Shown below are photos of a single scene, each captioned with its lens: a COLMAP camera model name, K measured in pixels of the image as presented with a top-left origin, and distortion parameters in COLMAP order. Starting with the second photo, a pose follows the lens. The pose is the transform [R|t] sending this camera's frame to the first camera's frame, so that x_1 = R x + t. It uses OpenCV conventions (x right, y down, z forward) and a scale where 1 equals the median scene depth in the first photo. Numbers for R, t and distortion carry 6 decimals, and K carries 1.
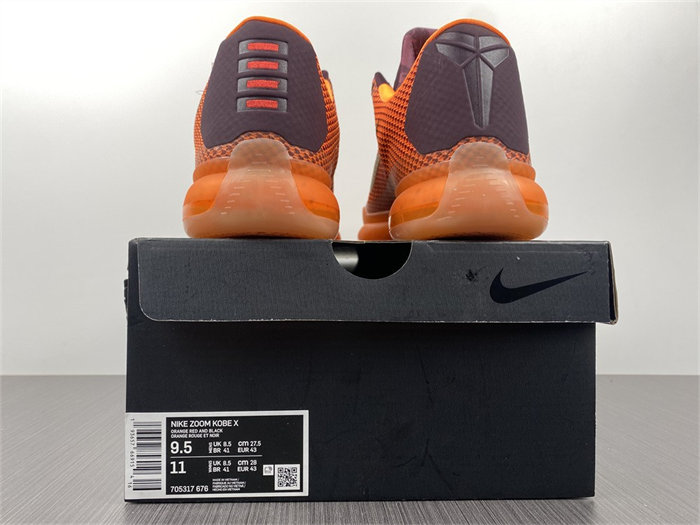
lens RADIAL K [[530.6, 0, 349.8], [0, 530.6, 259.0], [0, 0, 1]] dist [0.007591, -0.002371]
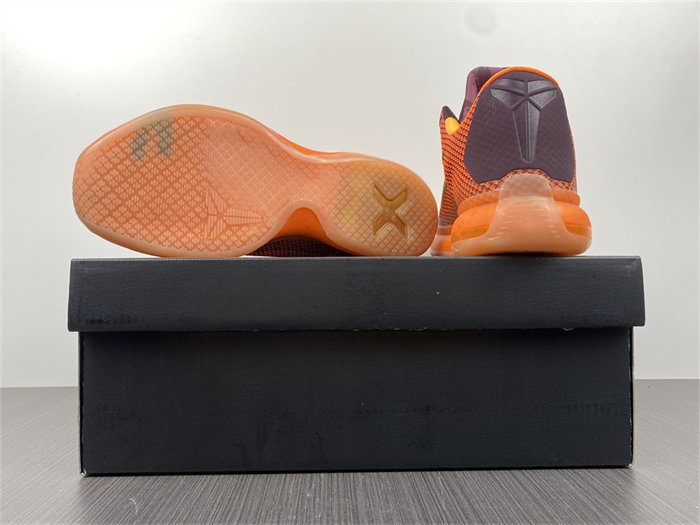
lens RADIAL K [[530.6, 0, 348.4], [0, 530.6, 266.6], [0, 0, 1]] dist [0.007591, -0.002371]
pose [[0.986600, 0.012618, -0.162668, 0.048374], [-0.010640, 0.999859, 0.013025, -0.024218], [0.162809, -0.011120, 0.986595, -0.218587]]
